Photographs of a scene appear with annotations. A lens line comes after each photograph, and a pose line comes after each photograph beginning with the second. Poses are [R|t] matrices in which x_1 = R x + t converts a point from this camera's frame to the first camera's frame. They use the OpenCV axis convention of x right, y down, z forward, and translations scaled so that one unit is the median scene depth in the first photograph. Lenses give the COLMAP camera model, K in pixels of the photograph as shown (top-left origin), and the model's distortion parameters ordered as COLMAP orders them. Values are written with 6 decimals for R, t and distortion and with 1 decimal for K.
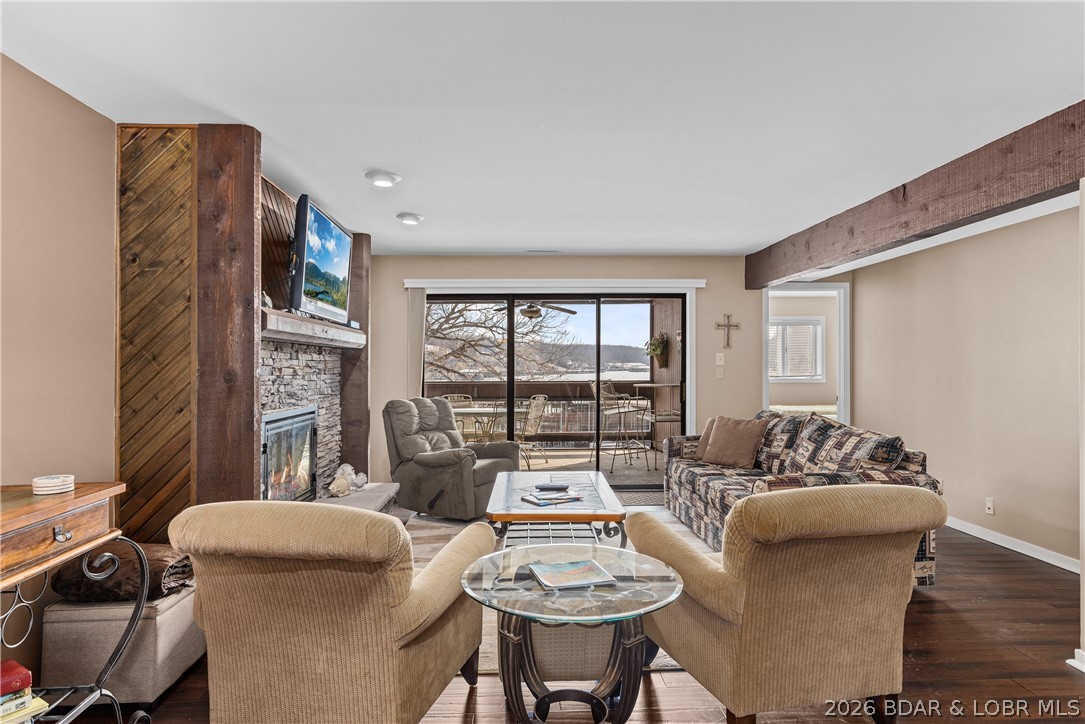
lens RADIAL K [[611.2, 0, 539.7], [0, 611.2, 357.0], [0, 0, 1]] dist [0.001498, 0.000032]
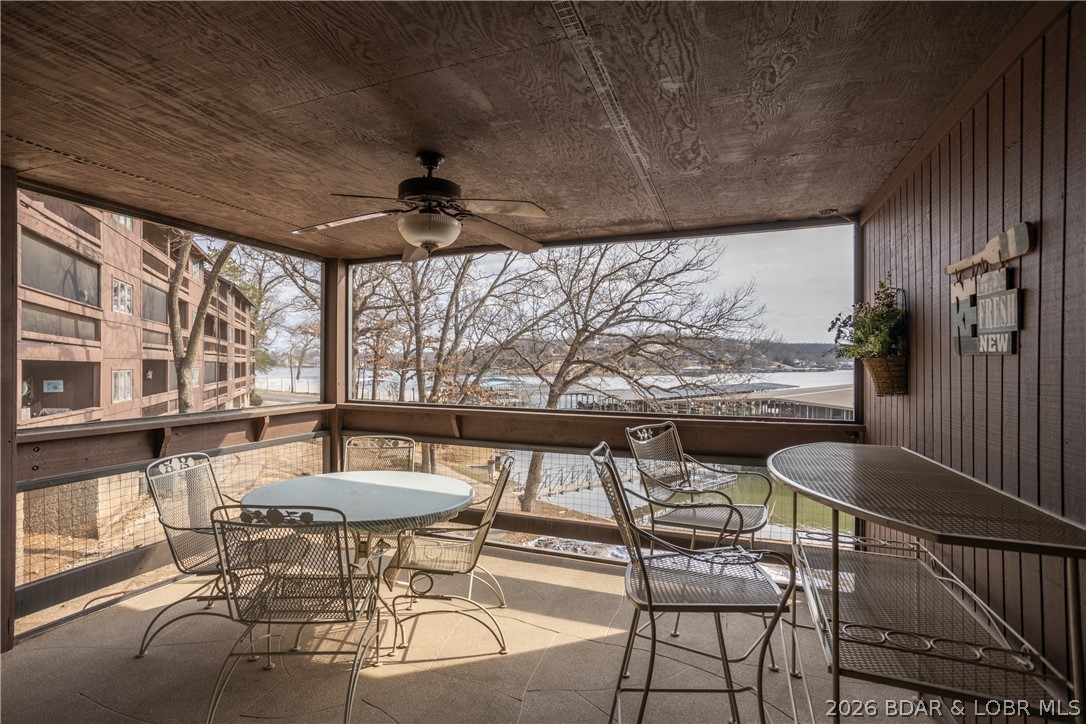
lens RADIAL K [[537.3, 0, 543.0], [0, 537.3, 362.0], [0, 0, 1]] dist [-0.002108, -0.000122]
pose [[0.923393, 0.010389, -0.383715, 0.309182], [-0.005226, 0.999881, 0.014496, -0.007026], [0.383820, -0.011380, 0.923338, 1.465598]]
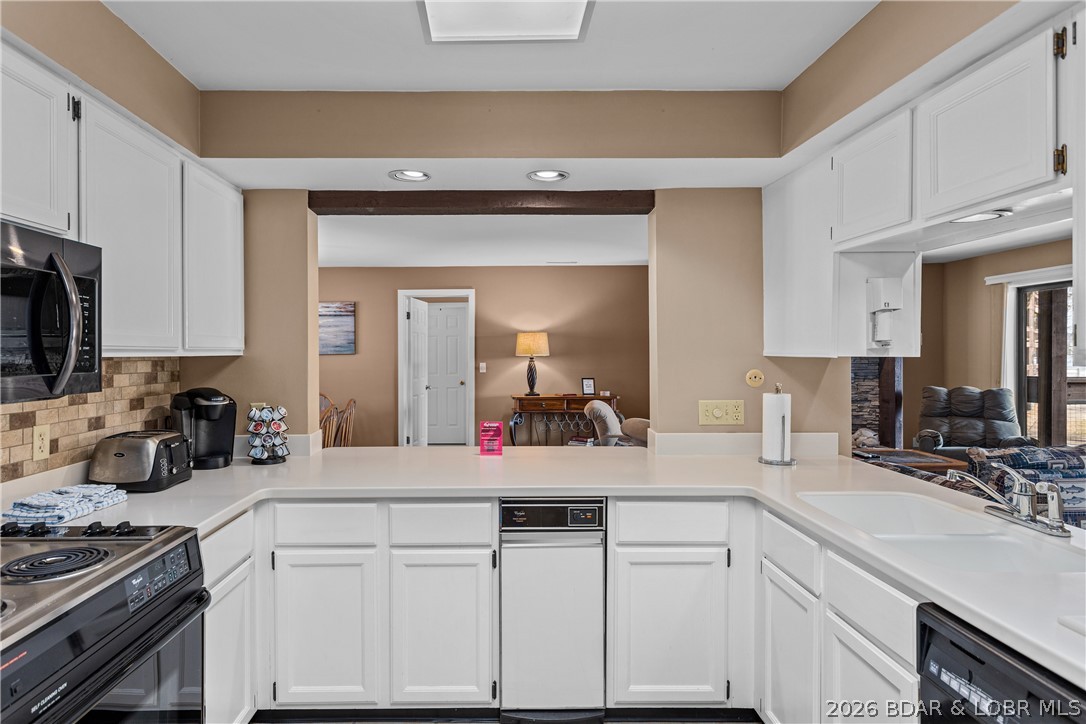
lens RADIAL K [[611.8, 0, 540.2], [0, 611.8, 357.0], [0, 0, 1]] dist [0.001498, 0.000032]
pose [[-0.026920, 0.008451, -0.999602, 1.290513], [0.020602, 0.999757, 0.007898, -0.017454], [0.999425, -0.020381, -0.027088, 0.342636]]
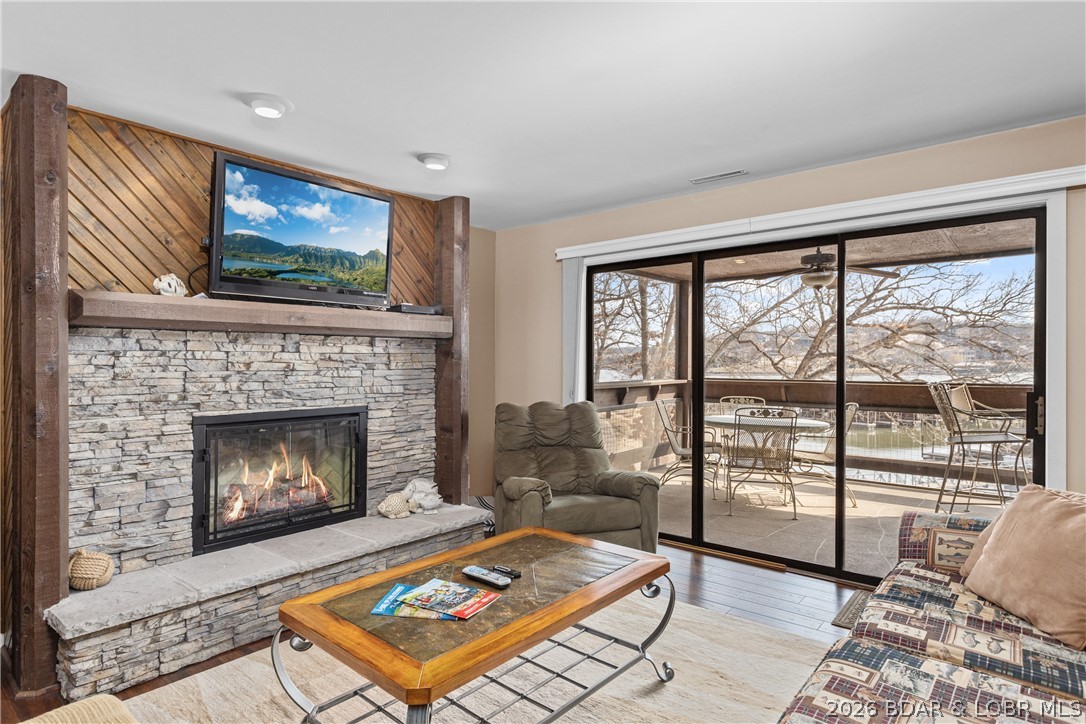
lens RADIAL K [[606.5, 0, 520.2], [0, 606.5, 359.2], [0, 0, 1]] dist [0.002805, 0.000794]
pose [[0.728032, 0.003538, -0.685534, 0.400200], [0.008140, 0.999872, 0.013805, 0.004450], [0.685495, -0.015631, 0.727910, 0.578018]]
